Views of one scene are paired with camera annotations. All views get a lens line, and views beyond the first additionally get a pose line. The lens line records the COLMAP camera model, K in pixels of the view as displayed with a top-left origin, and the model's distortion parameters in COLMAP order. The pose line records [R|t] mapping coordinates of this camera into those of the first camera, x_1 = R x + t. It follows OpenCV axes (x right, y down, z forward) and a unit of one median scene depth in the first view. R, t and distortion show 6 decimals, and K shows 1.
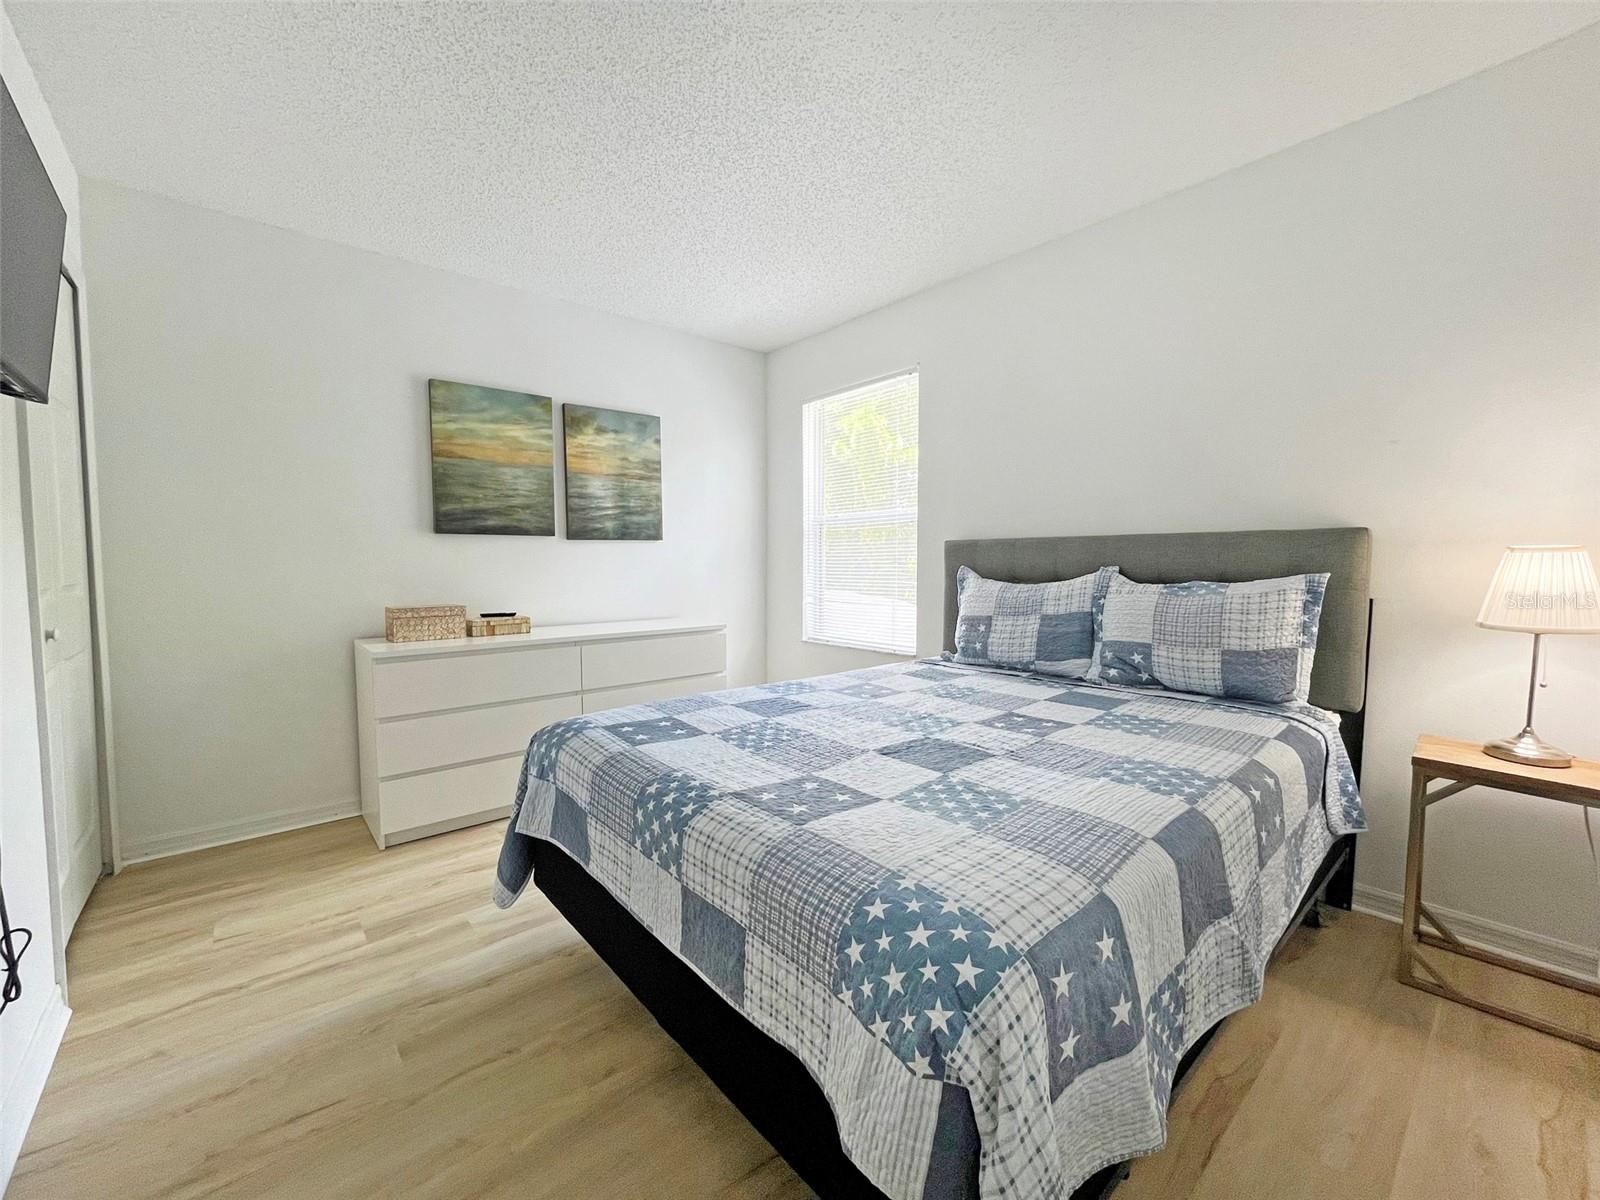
lens RADIAL K [[612.6, 0, 744.9], [0, 612.6, 596.6], [0, 0, 1]] dist [-0.001846, -0.000049]
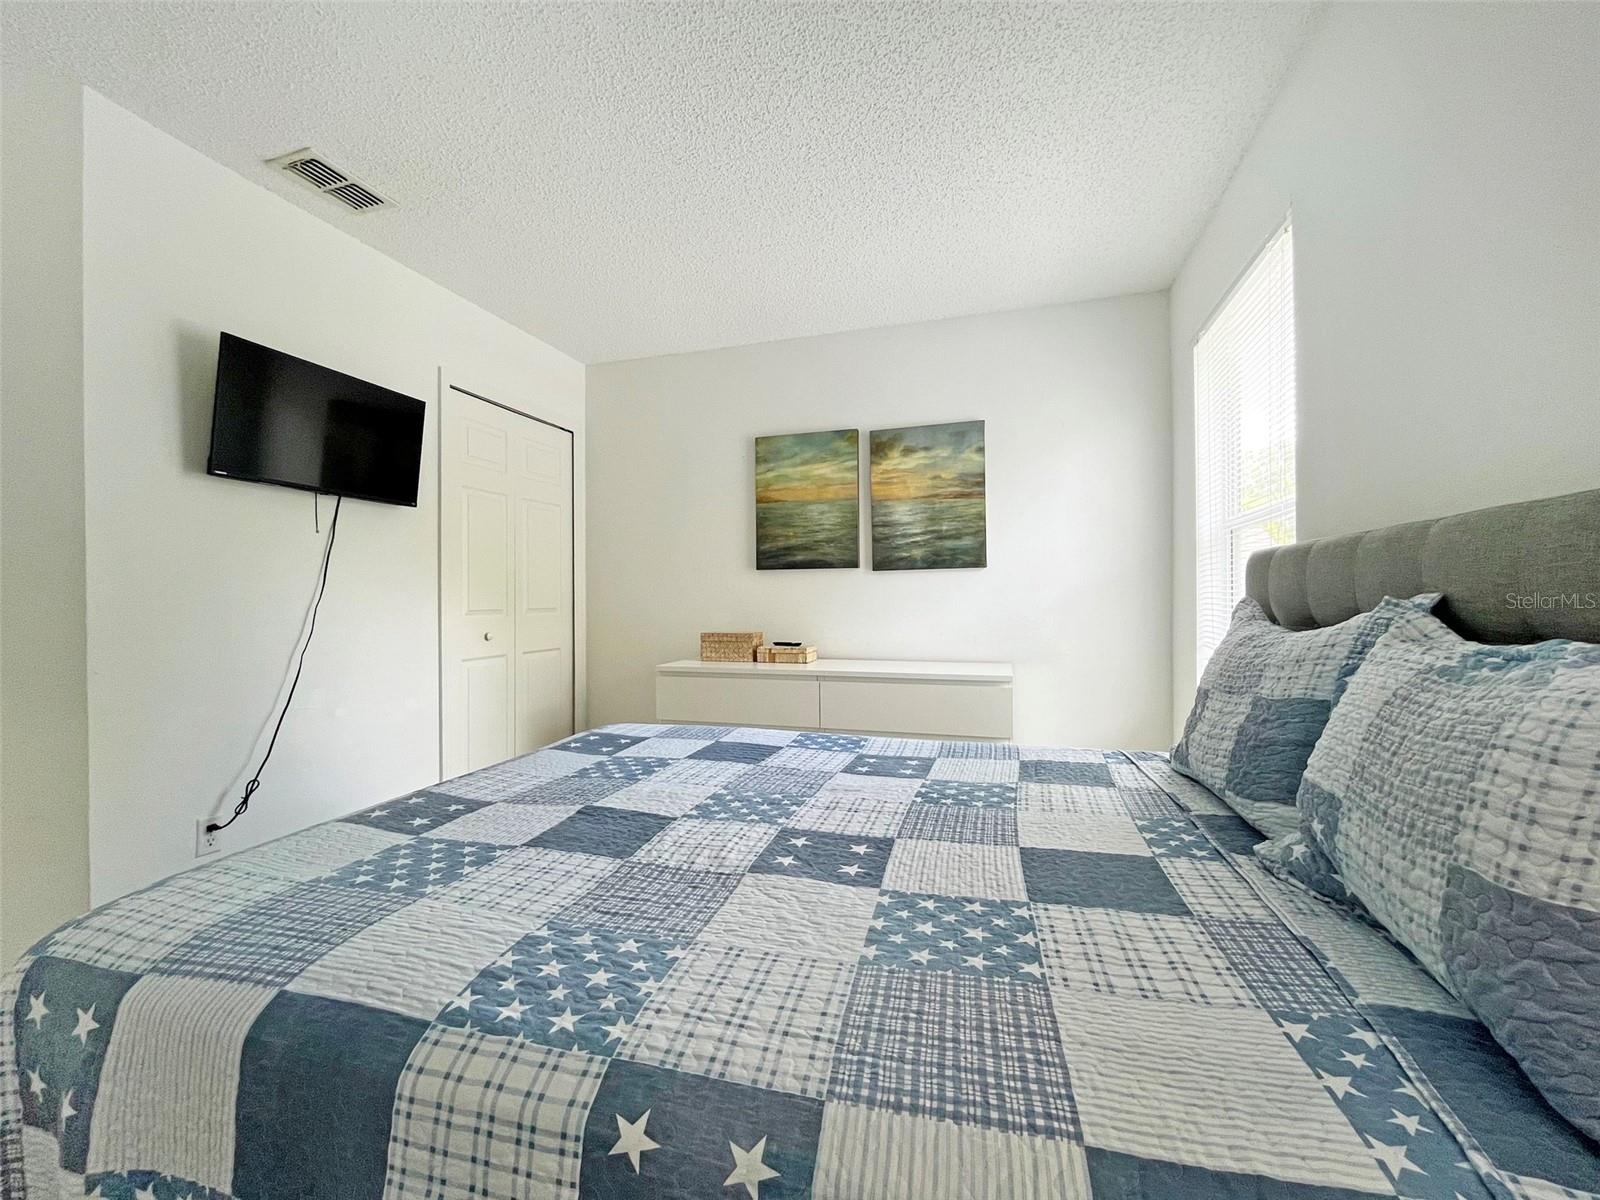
lens RADIAL K [[651.8, 0, 798.2], [0, 651.8, 597.7], [0, 0, 1]] dist [-0.001506, -0.000509]
pose [[0.573434, -0.013281, -0.819144, 0.501385], [-0.052078, 0.997256, -0.052625, 0.007905], [0.817595, 0.072836, 0.571169, 0.349014]]
